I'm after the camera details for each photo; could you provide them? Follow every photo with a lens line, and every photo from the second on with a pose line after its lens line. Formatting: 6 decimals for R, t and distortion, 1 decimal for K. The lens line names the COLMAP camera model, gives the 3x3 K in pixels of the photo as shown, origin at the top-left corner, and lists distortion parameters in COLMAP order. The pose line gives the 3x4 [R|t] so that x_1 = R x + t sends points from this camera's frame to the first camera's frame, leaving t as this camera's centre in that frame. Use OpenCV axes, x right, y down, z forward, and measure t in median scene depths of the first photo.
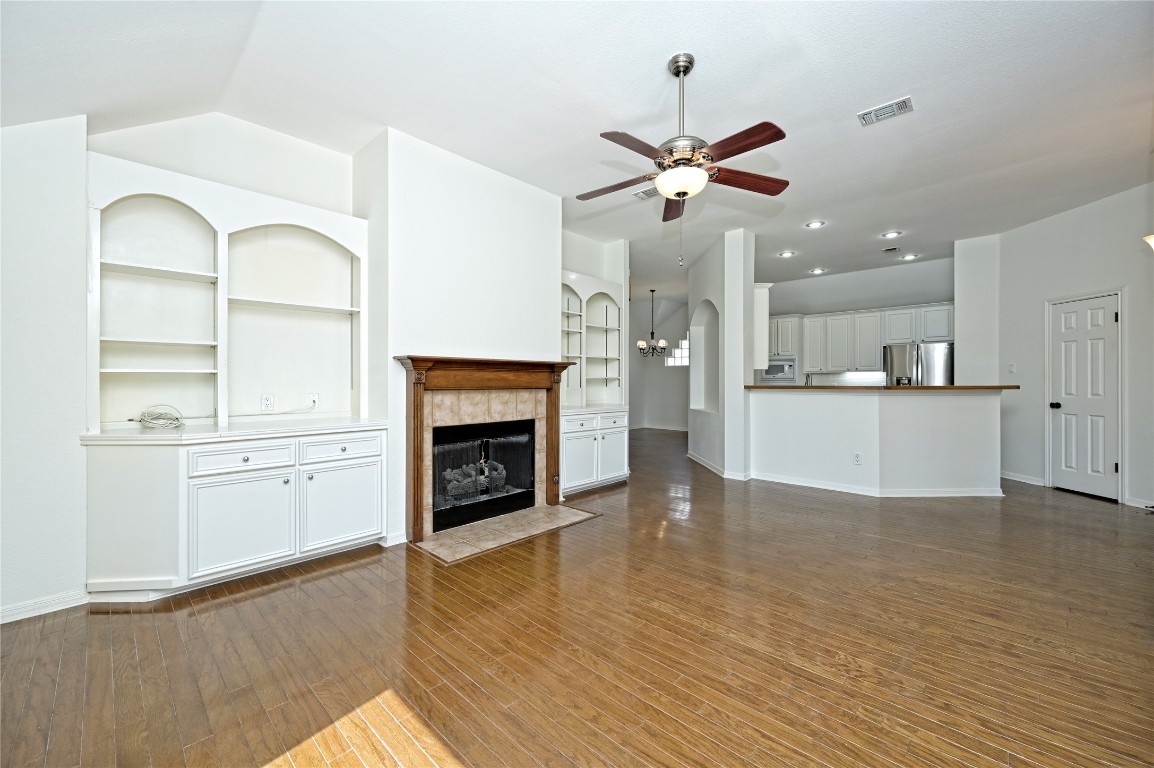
lens RADIAL K [[451.6, 0, 577.2], [0, 451.6, 381.6], [0, 0, 1]] dist [-0.000636, -0.000083]
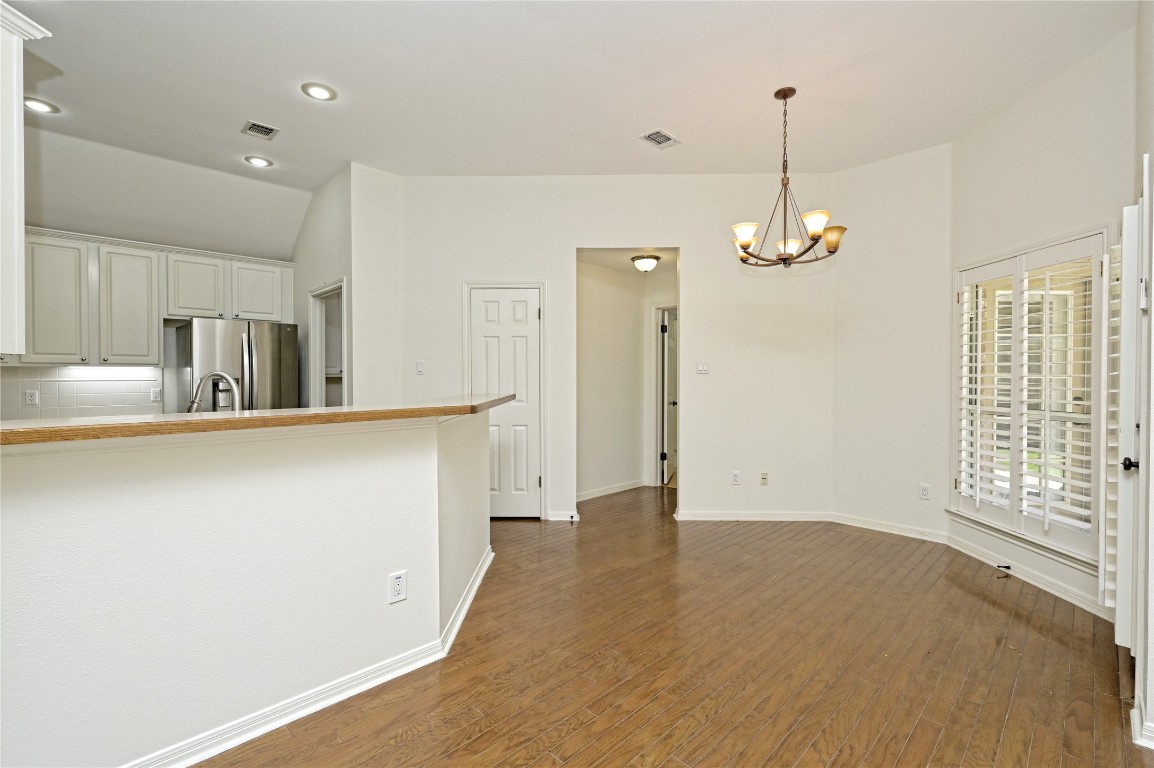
lens RADIAL K [[506.5, 0, 573.7], [0, 506.5, 382.7], [0, 0, 1]] dist [0.001423, -0.000121]
pose [[0.036867, -0.010508, 0.999265, 0.209907], [0.000144, 0.999945, 0.010510, -0.018507], [-0.999320, -0.000244, 0.036866, 0.975024]]
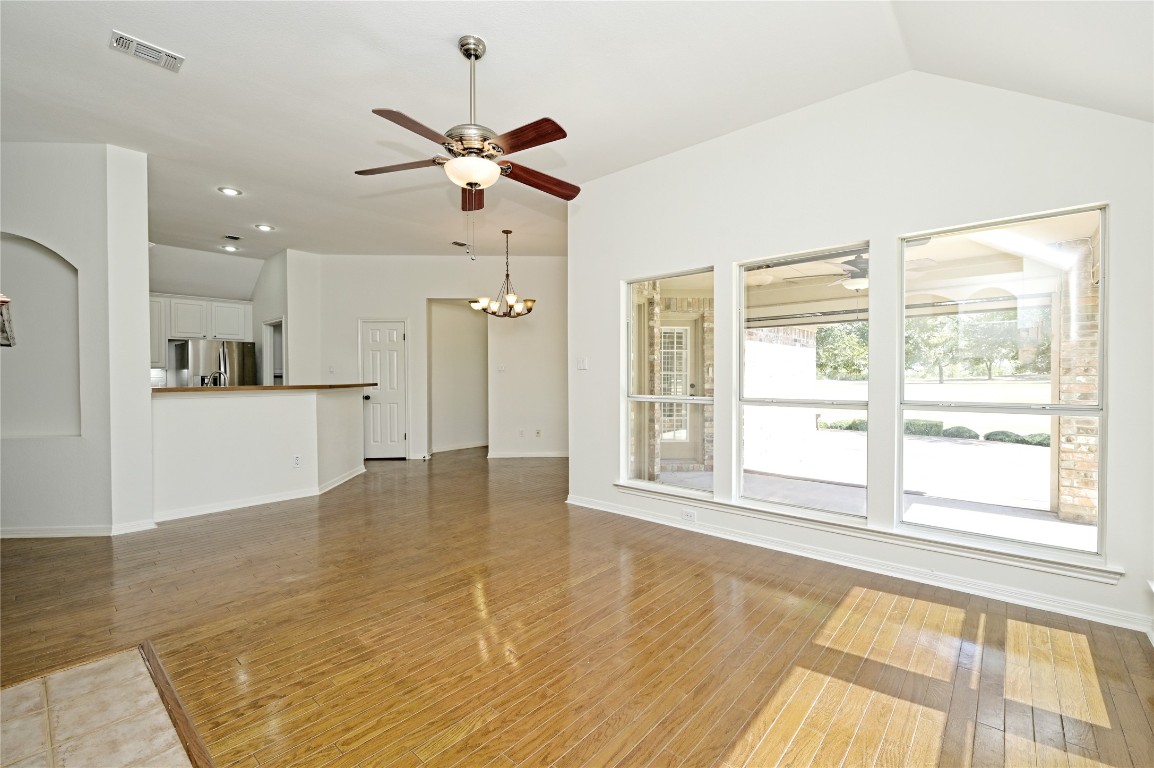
lens RADIAL K [[494.4, 0, 575.6], [0, 494.4, 382.0], [0, 0, 1]] dist [0.001930, 0.000309]
pose [[-0.032374, -0.009486, 0.999431, -0.522497], [0.004848, 0.999942, 0.009648, -0.005809], [-0.999464, 0.005157, -0.032326, 0.524218]]
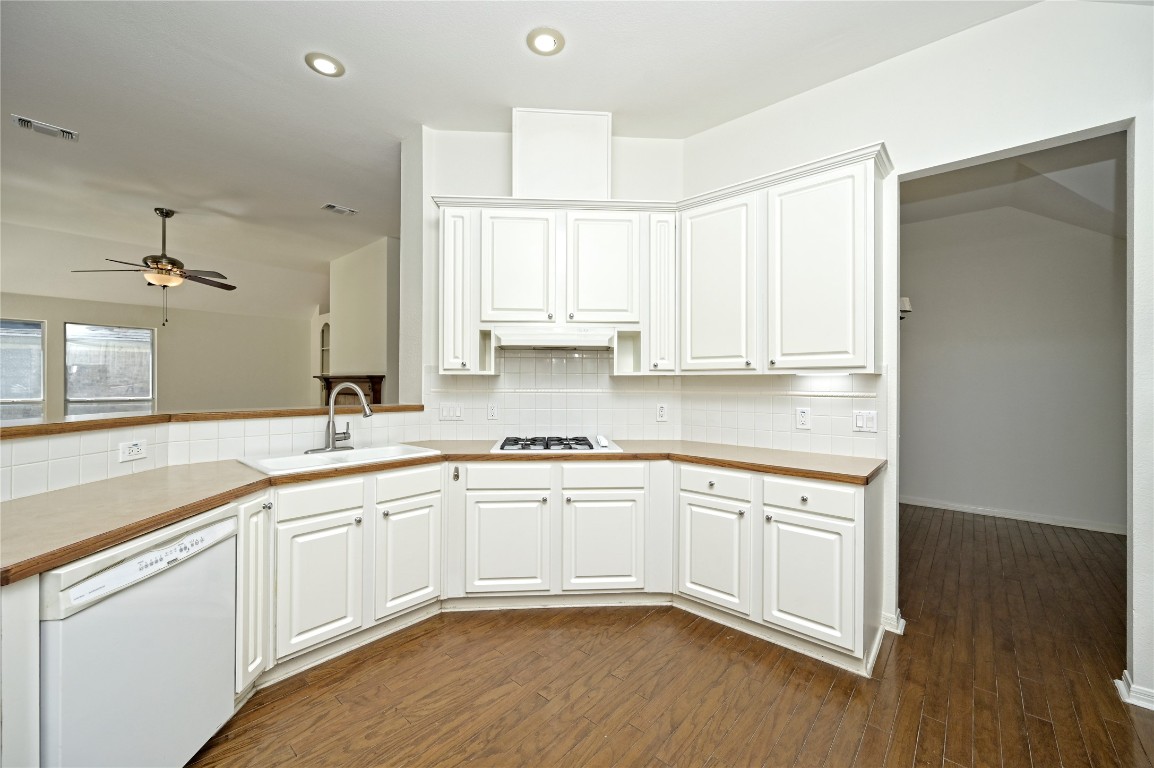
lens RADIAL K [[451.6, 0, 577.2], [0, 451.6, 381.6], [0, 0, 1]] dist [-0.000636, -0.000083]
pose [[0.040550, -0.000903, -0.999177, 1.311389], [-0.004456, 0.999989, -0.001084, -0.027856], [0.999168, 0.004496, 0.040545, 1.623287]]
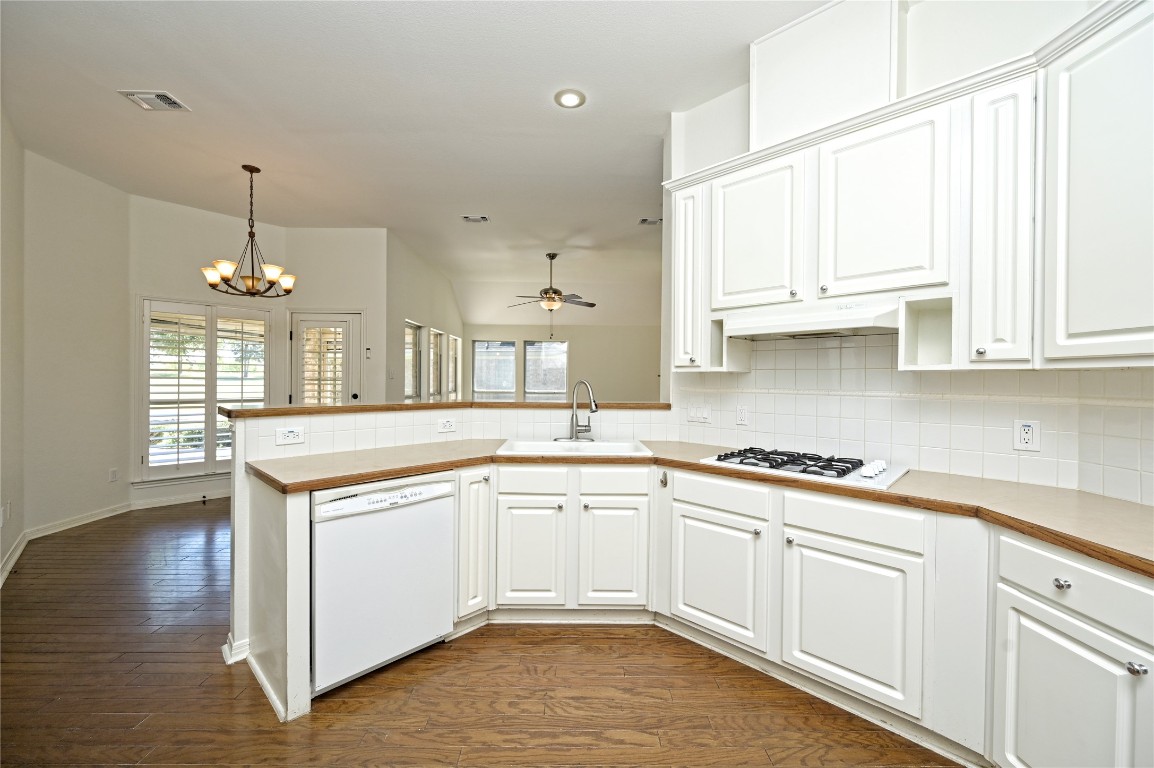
lens RADIAL K [[451.6, 0, 577.2], [0, 451.6, 381.6], [0, 0, 1]] dist [-0.000636, -0.000083]
pose [[-0.716030, -0.001792, -0.698067, 1.161791], [-0.008777, 0.999941, 0.006436, -0.027659], [0.698015, 0.010735, -0.716003, 1.811470]]
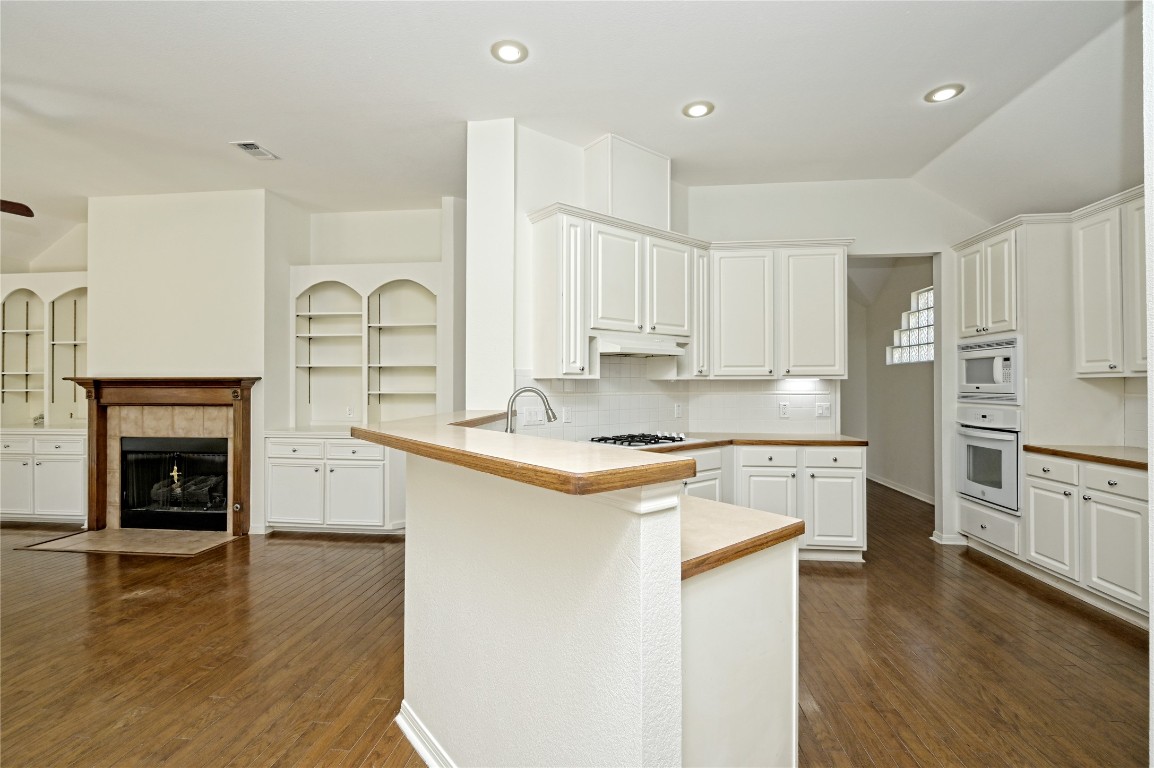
lens RADIAL K [[519.9, 0, 577.0], [0, 519.9, 384.0], [0, 0, 1]] dist [-0.001246, 0.000060]
pose [[0.607092, -0.001517, -0.794630, 1.265839], [0.000119, 0.999998, -0.001818, -0.028637], [0.794632, 0.001010, 0.607091, 0.974533]]
